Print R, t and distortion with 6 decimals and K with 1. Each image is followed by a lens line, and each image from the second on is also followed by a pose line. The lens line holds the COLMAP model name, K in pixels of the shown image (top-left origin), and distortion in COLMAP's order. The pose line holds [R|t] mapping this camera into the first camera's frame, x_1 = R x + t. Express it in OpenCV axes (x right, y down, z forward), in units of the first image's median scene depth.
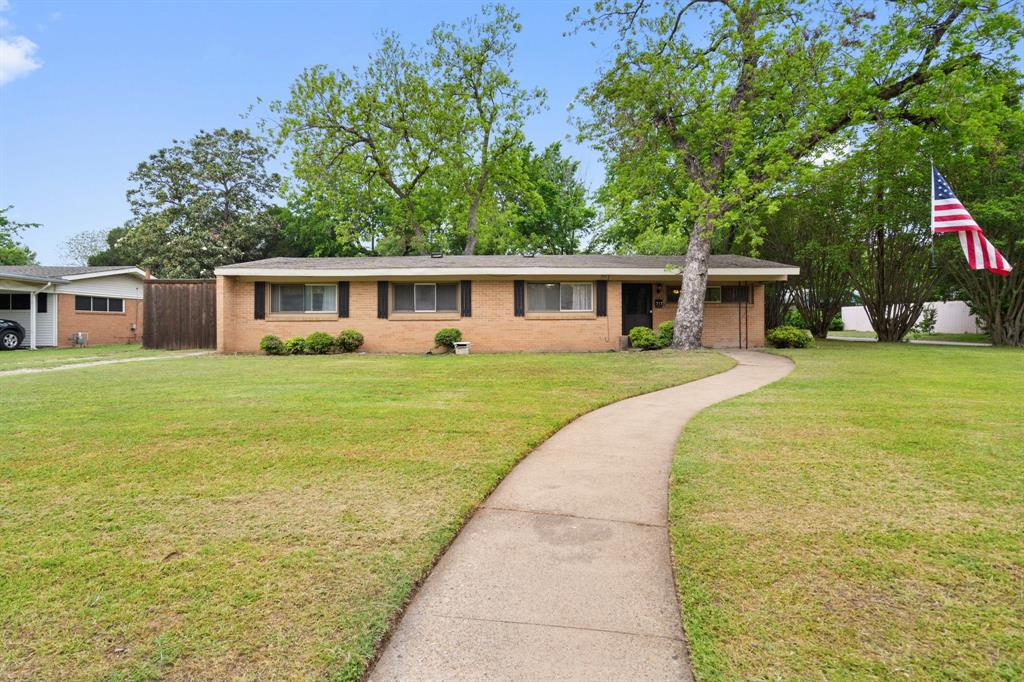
lens RADIAL K [[507.2, 0, 505.1], [0, 507.2, 335.7], [0, 0, 1]] dist [-0.016496, -0.000286]
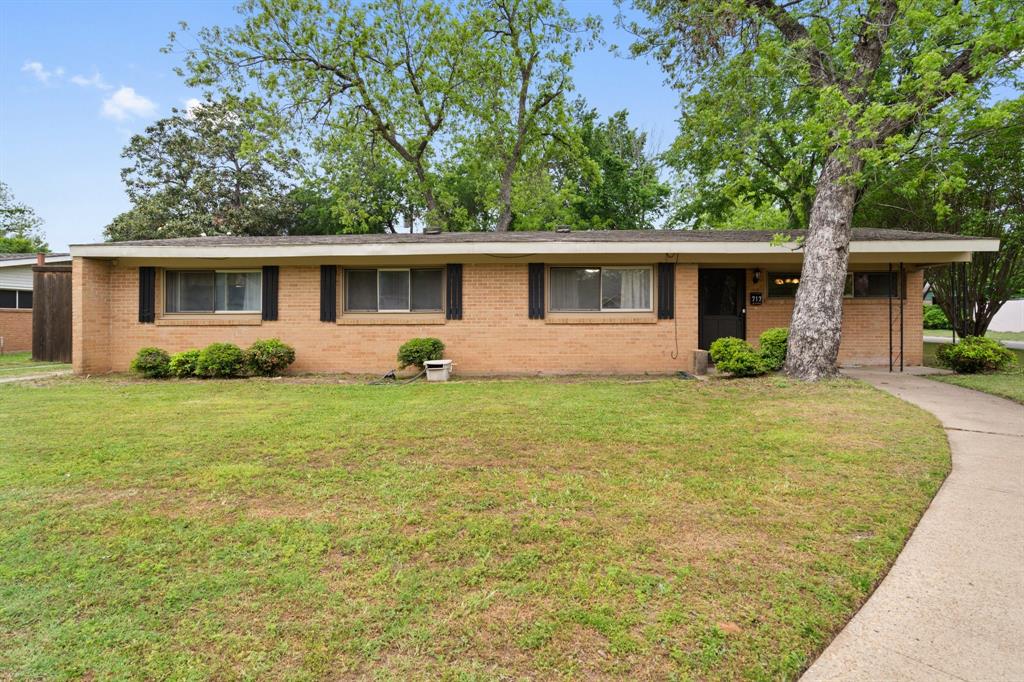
lens RADIAL K [[577.5, 0, 519.3], [0, 577.5, 345.2], [0, 0, 1]] dist [-0.002894, -0.001500]
pose [[0.996984, 0.005551, -0.077409, 0.063502], [-0.004266, 0.999850, 0.016761, -0.017021], [0.077490, -0.016381, 0.996859, 0.262604]]
